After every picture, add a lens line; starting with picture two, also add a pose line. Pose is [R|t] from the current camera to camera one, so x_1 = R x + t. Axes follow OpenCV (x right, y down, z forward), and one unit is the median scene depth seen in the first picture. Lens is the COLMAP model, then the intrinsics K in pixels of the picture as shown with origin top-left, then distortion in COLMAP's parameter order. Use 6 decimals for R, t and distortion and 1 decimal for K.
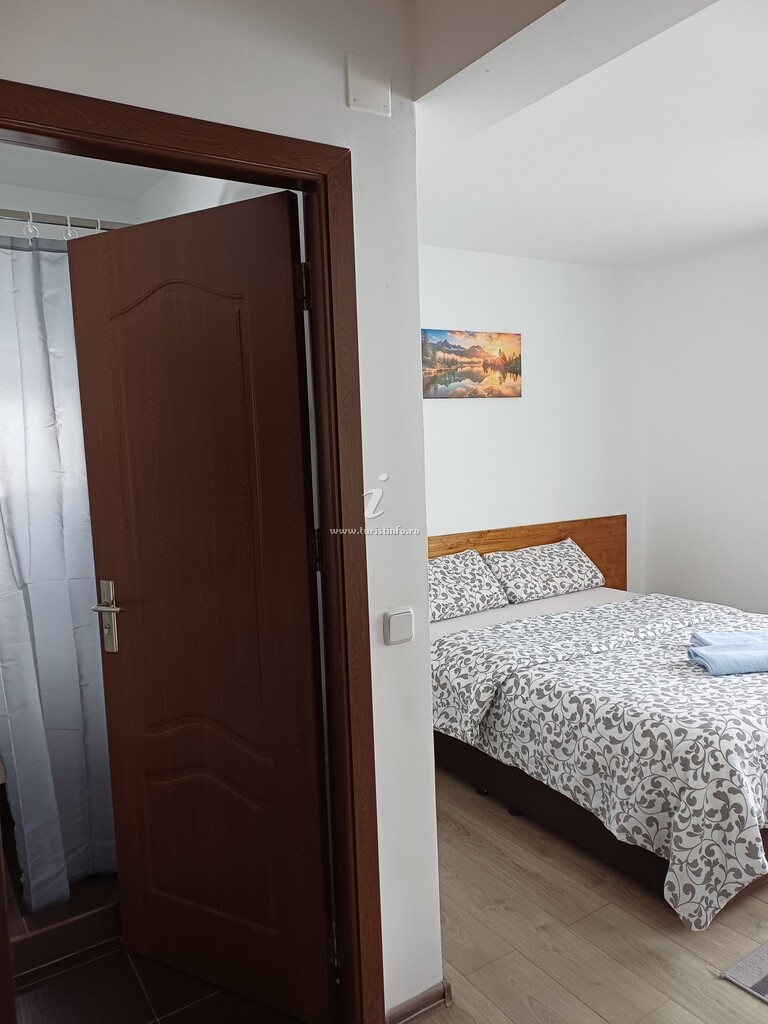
lens RADIAL K [[745.6, 0, 384.0], [0, 745.6, 512.0], [0, 0, 1]] dist [0.024888, -0.008282]
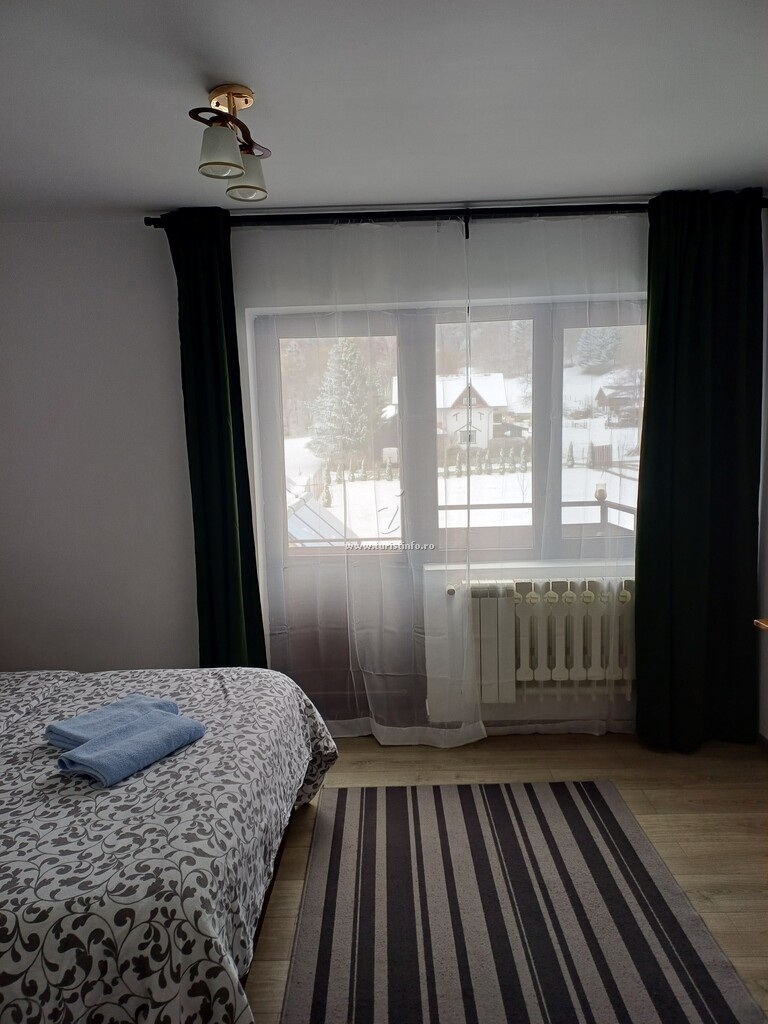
lens RADIAL K [[745.6, 0, 384.0], [0, 745.6, 512.0], [0, 0, 1]] dist [0.024888, -0.008282]
pose [[0.558344, -0.061407, 0.827334, 0.011039], [0.083639, 0.996342, 0.017505, -0.040256], [-0.825383, 0.059423, 0.561438, 0.424213]]
